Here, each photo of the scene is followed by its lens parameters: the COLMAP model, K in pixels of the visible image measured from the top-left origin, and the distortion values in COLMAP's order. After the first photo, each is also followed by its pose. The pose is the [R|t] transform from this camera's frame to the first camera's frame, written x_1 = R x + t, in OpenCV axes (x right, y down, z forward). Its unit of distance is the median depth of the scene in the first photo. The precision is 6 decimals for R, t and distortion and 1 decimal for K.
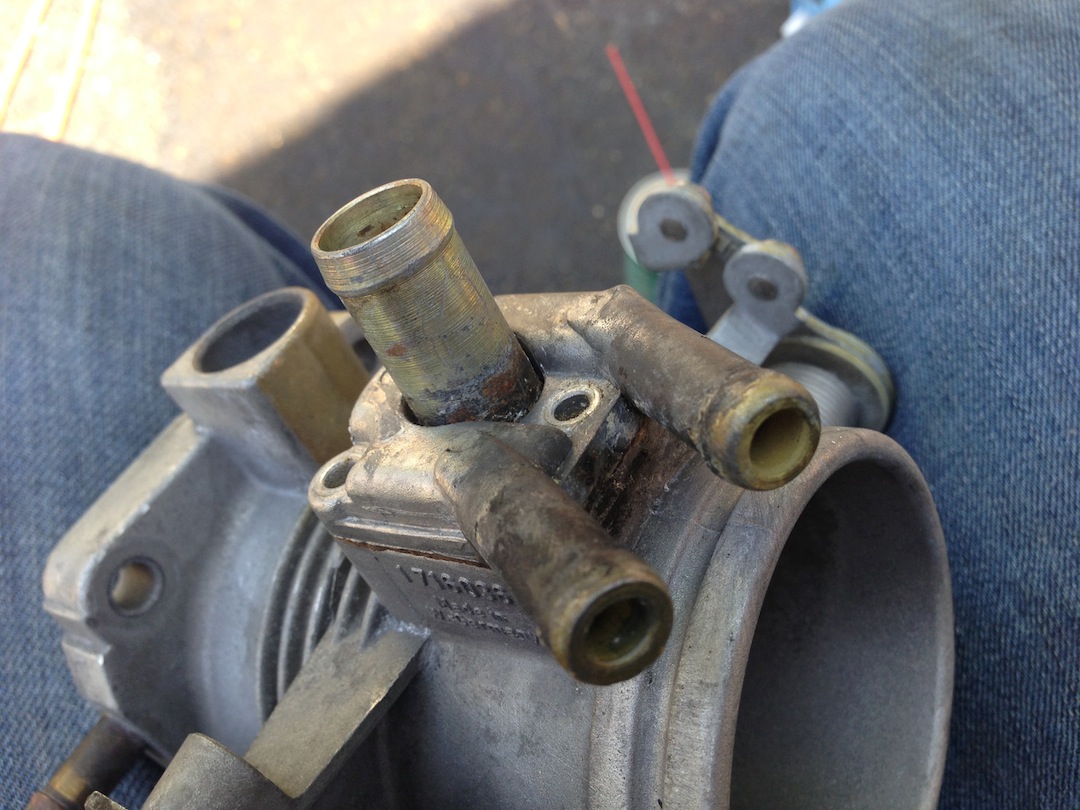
lens RADIAL K [[1050.1, 0, 540.0], [0, 1050.1, 405.0], [0, 0, 1]] dist [0.074207, -0.256317]
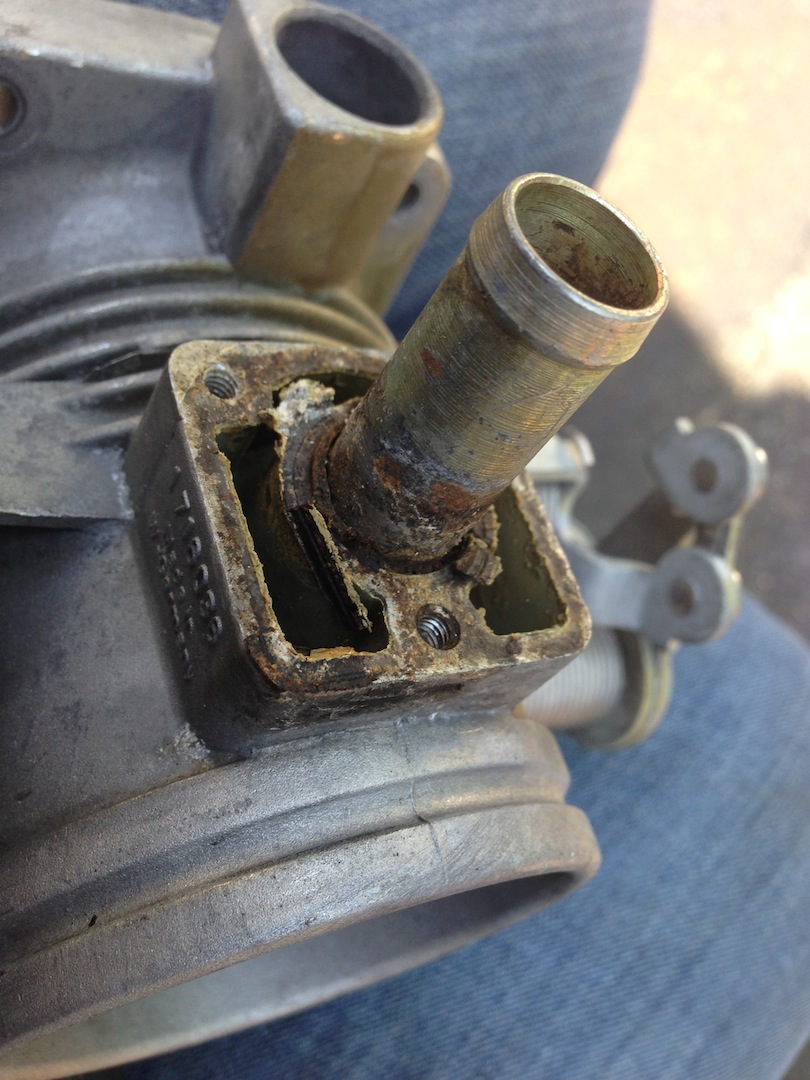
lens RADIAL K [[1050.1, 0, 405.0], [0, 1050.1, 540.0], [0, 0, 1]] dist [0.074207, -0.256317]
pose [[0.465507, 0.853486, 0.234231, -0.176945], [-0.884813, 0.442738, 0.145223, -0.072171], [0.020243, -0.274853, 0.961273, 0.237845]]
